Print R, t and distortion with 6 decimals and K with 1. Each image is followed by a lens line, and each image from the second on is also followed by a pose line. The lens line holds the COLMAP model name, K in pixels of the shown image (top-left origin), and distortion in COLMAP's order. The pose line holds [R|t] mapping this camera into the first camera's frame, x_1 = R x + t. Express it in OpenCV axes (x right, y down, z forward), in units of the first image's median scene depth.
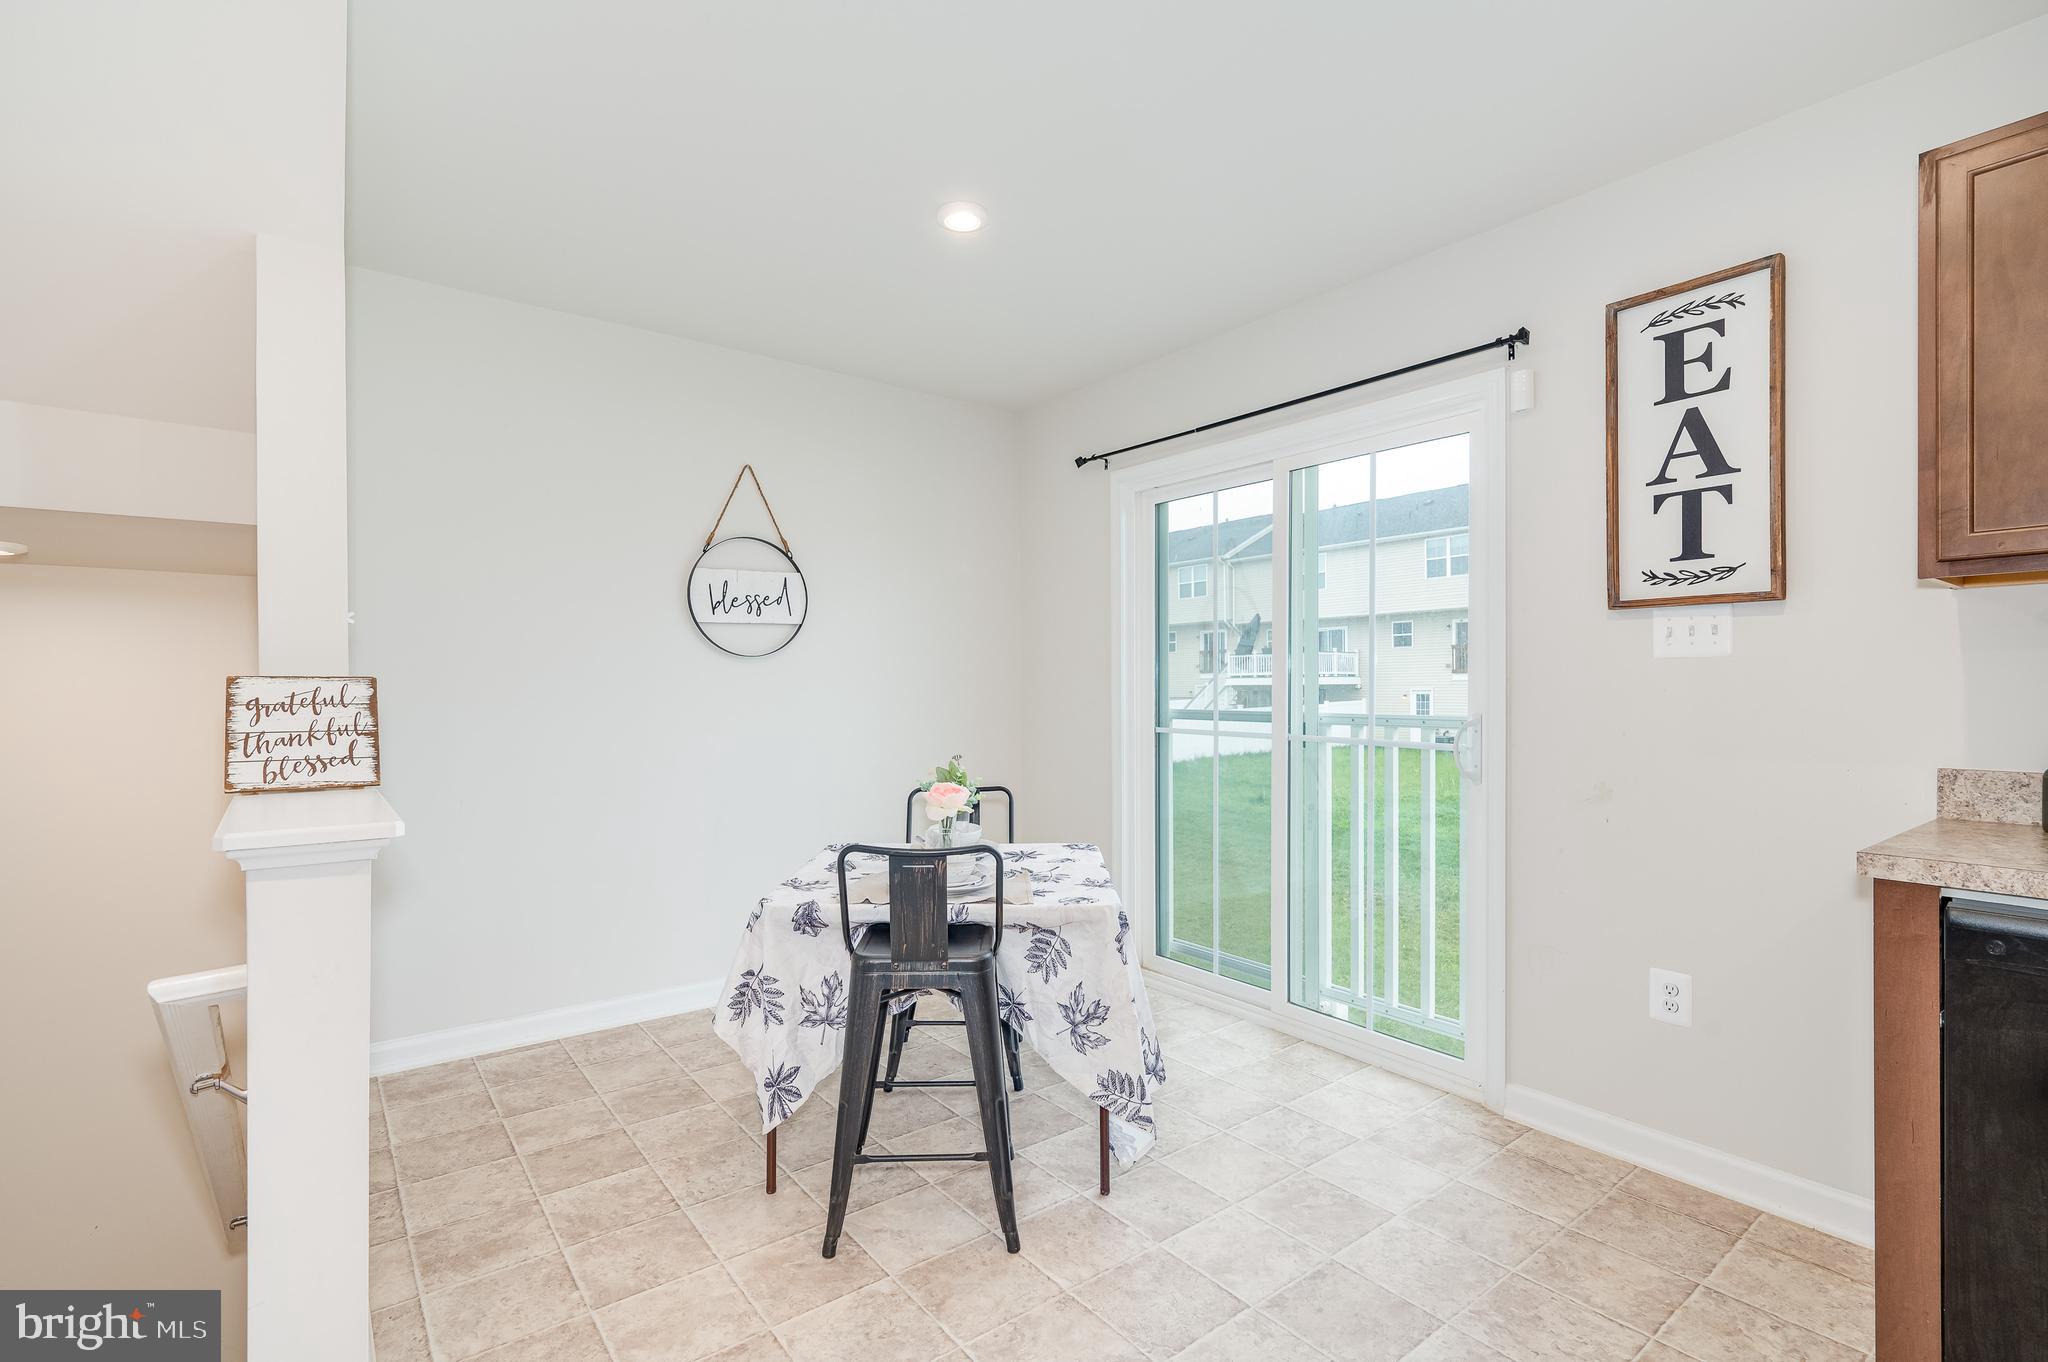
lens RADIAL K [[944.3, 0, 1022.3], [0, 944.3, 693.1], [0, 0, 1]] dist [-0.000775, 0.000059]
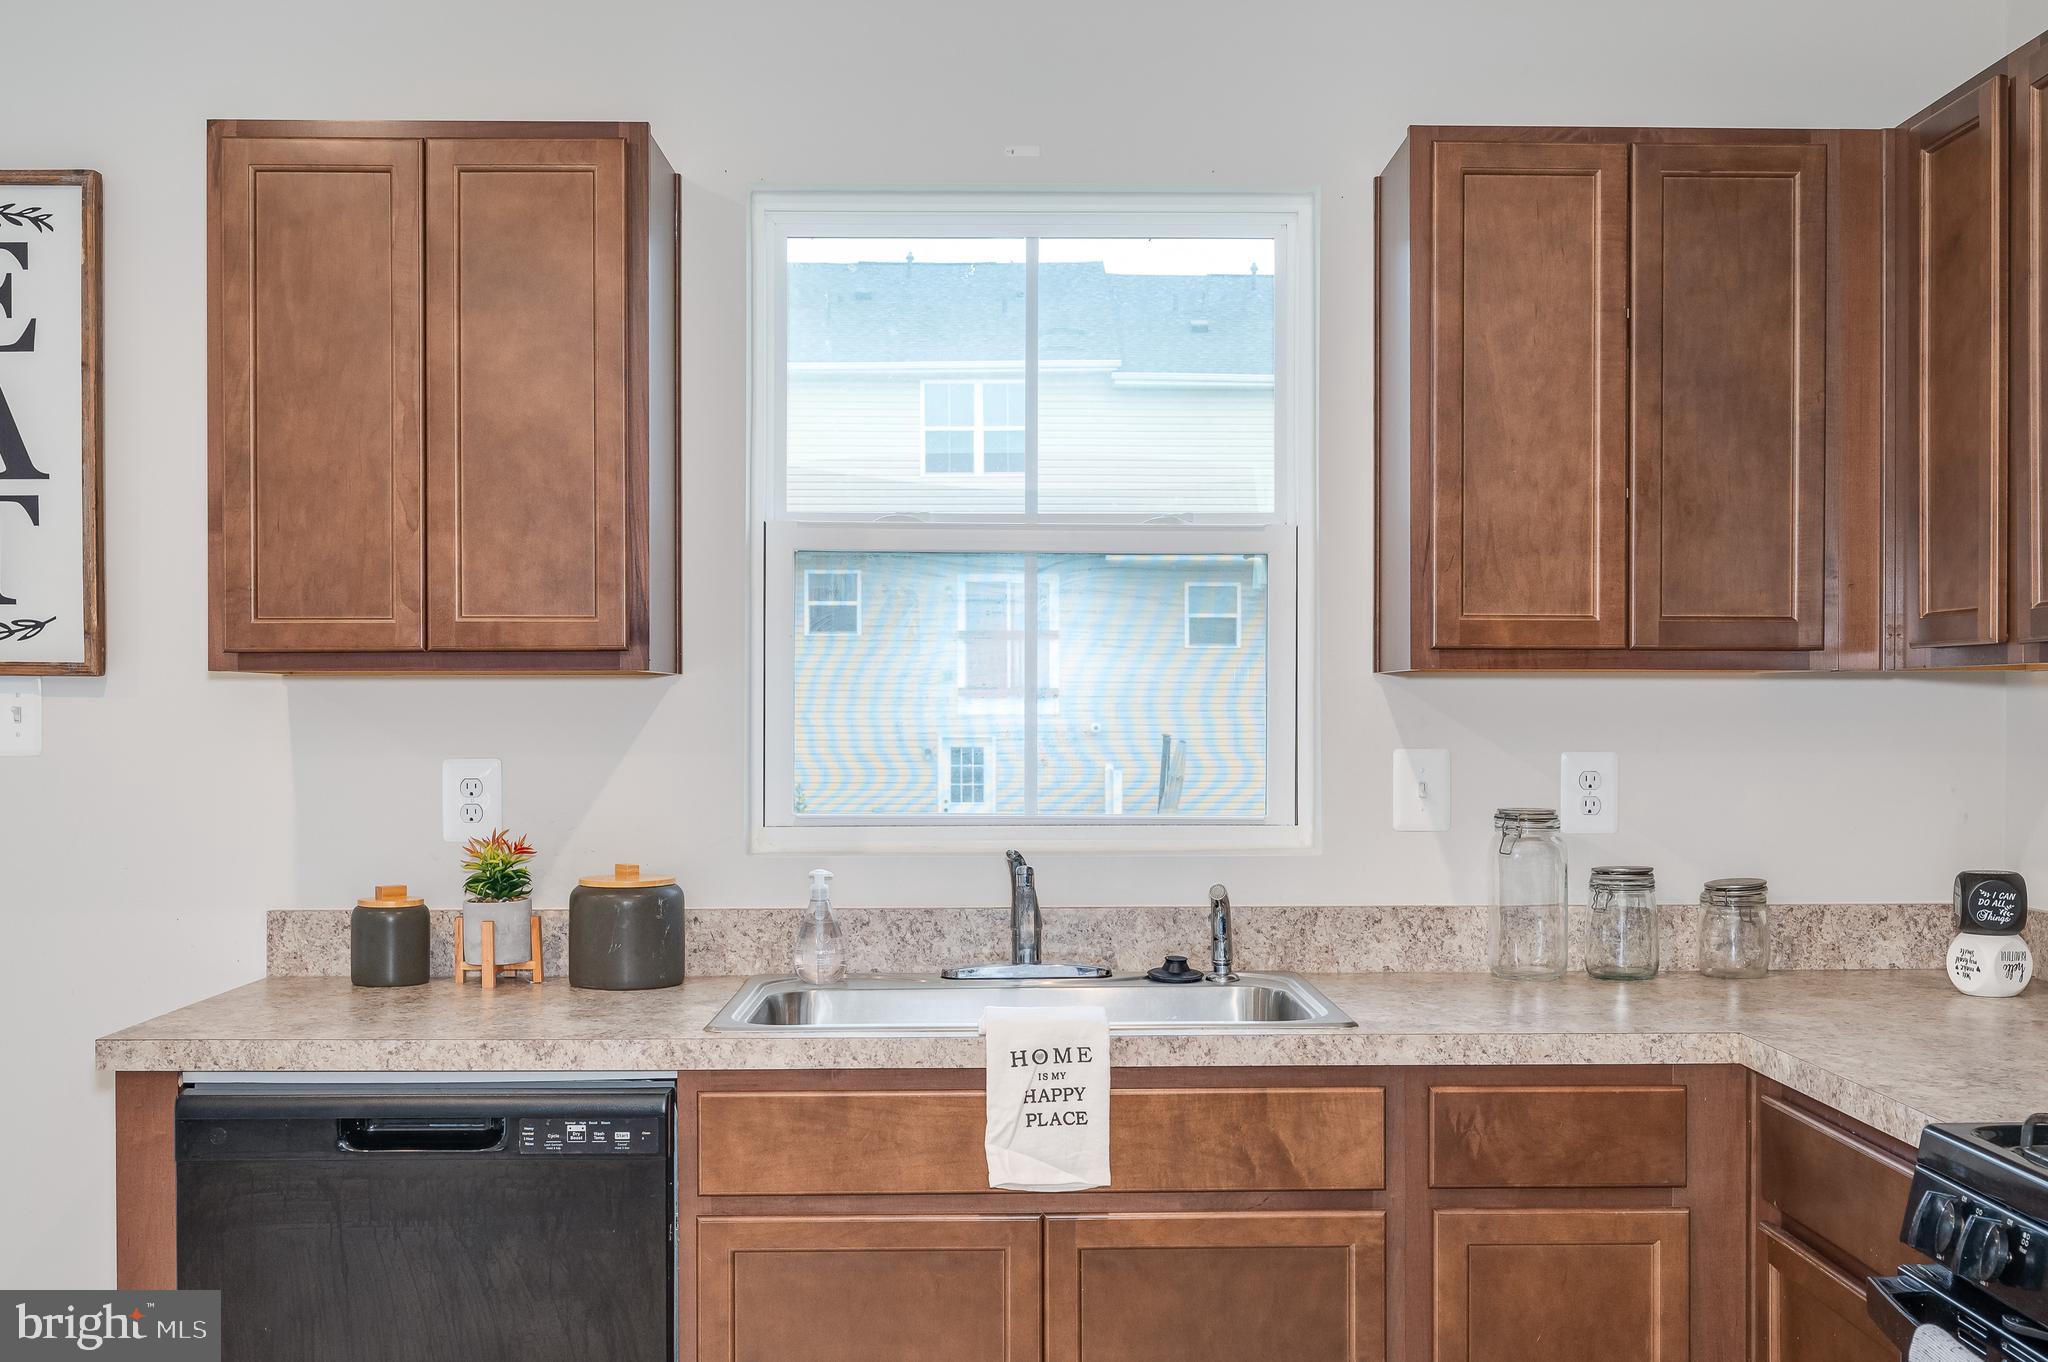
lens RADIAL K [[2150.4, 0, 1064.1], [0, 2150.4, 720.5], [0, 0, 1]] dist [-0.007114, 0.010366]
pose [[0.581915, -0.000887, 0.813249, -0.051671], [0.002894, 0.999995, -0.000980, -0.059692], [-0.813244, 0.002924, 0.581915, -0.449797]]
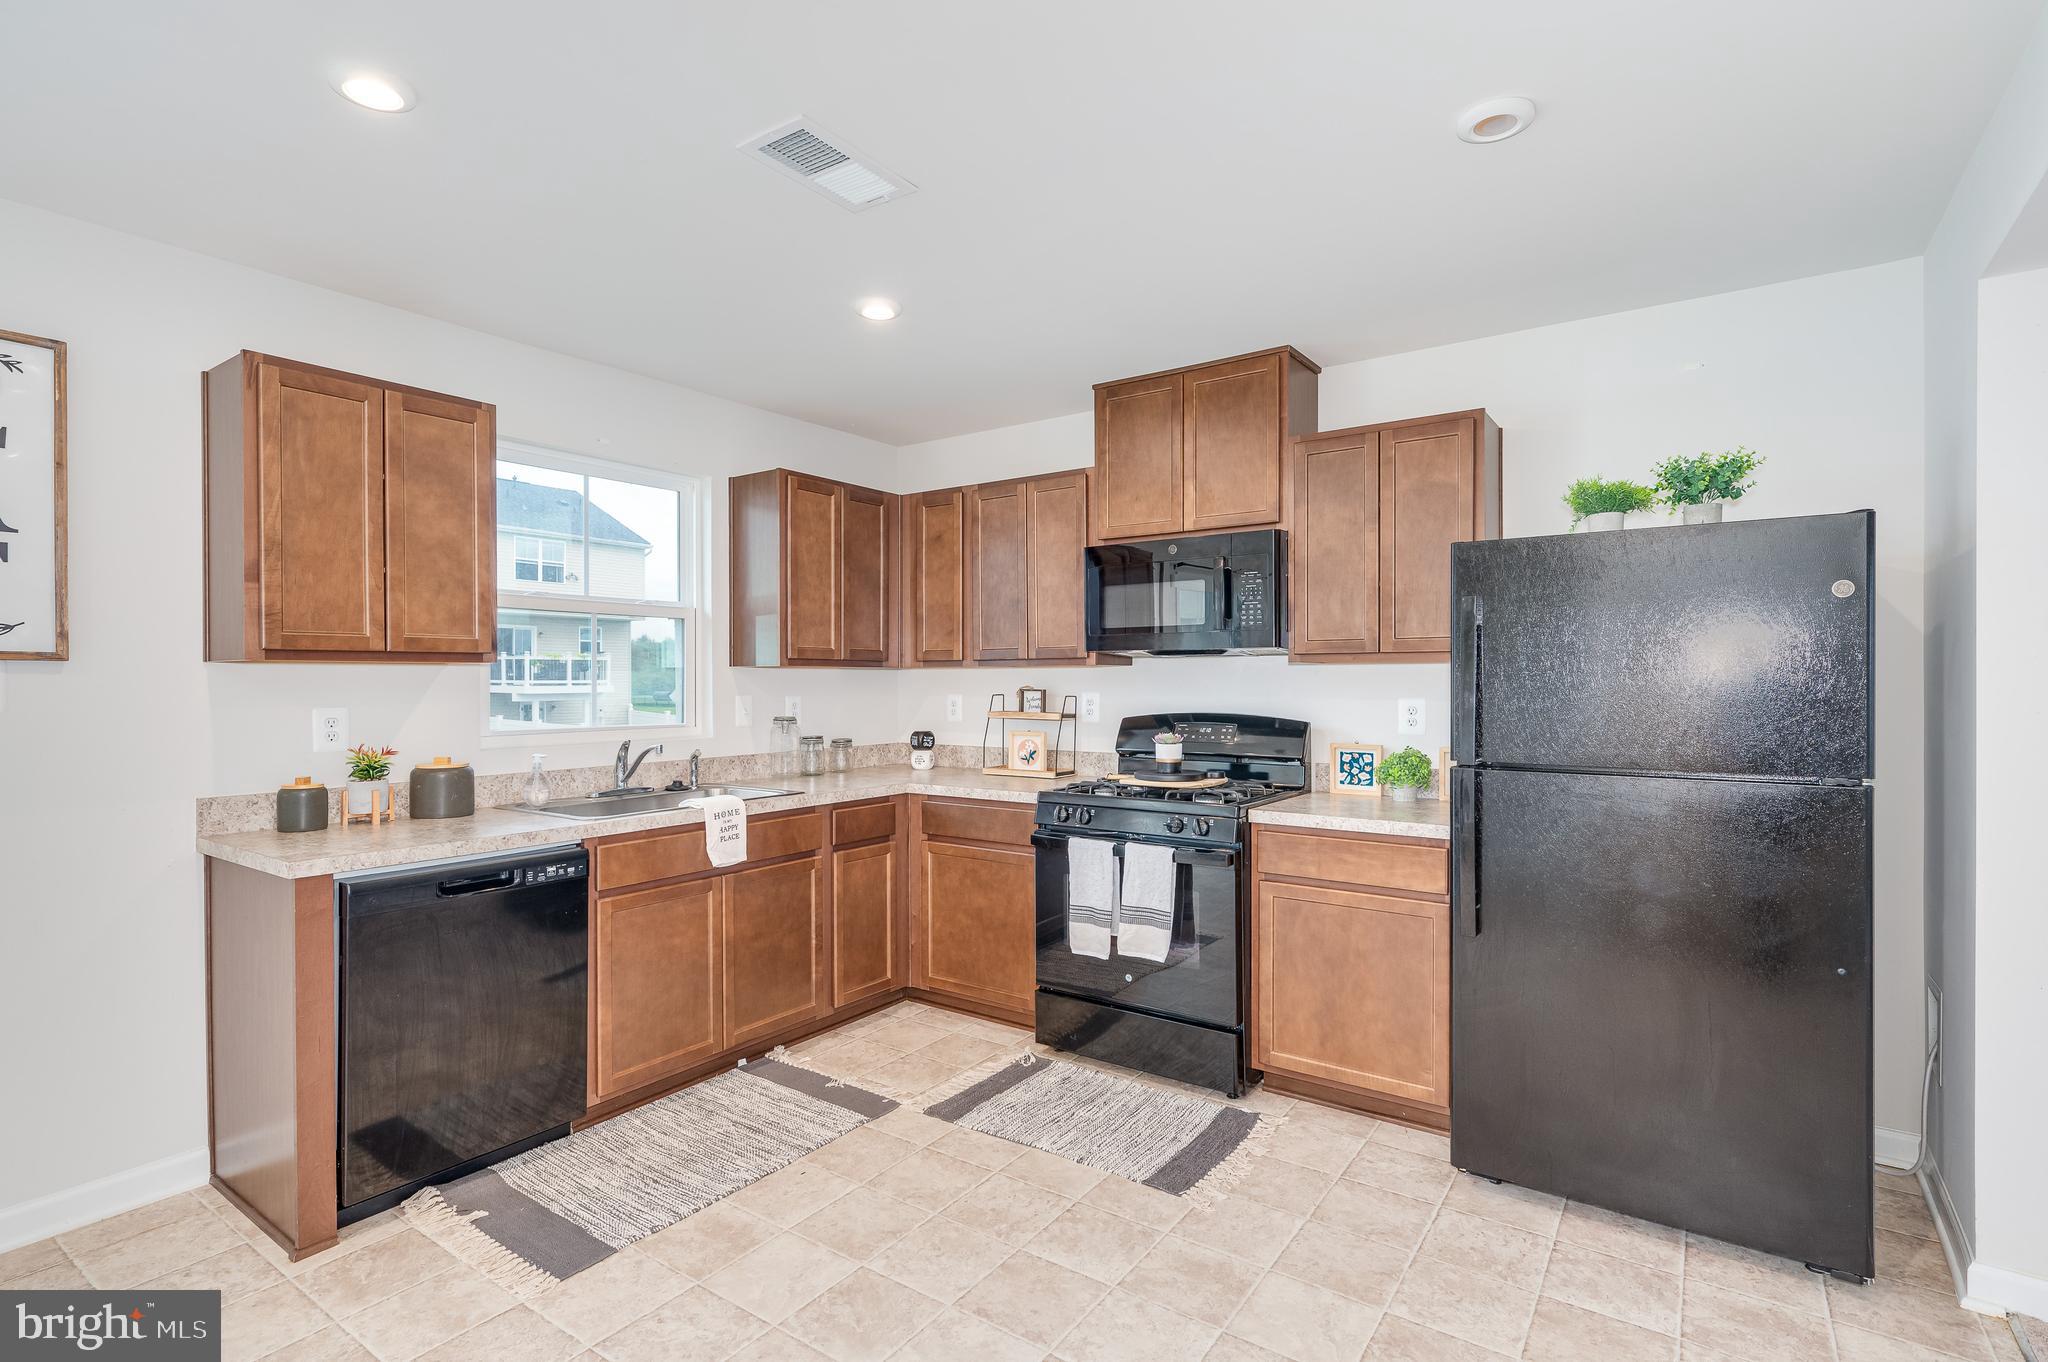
lens RADIAL K [[977.4, 0, 1021.7], [0, 977.4, 684.8], [0, 0, 1]] dist [0.001916, -0.000884]
pose [[-0.297173, 0.000283, 0.954824, -0.564160], [0.009538, 0.999951, 0.002672, -0.060431], [-0.954776, 0.009901, -0.297161, 0.269707]]
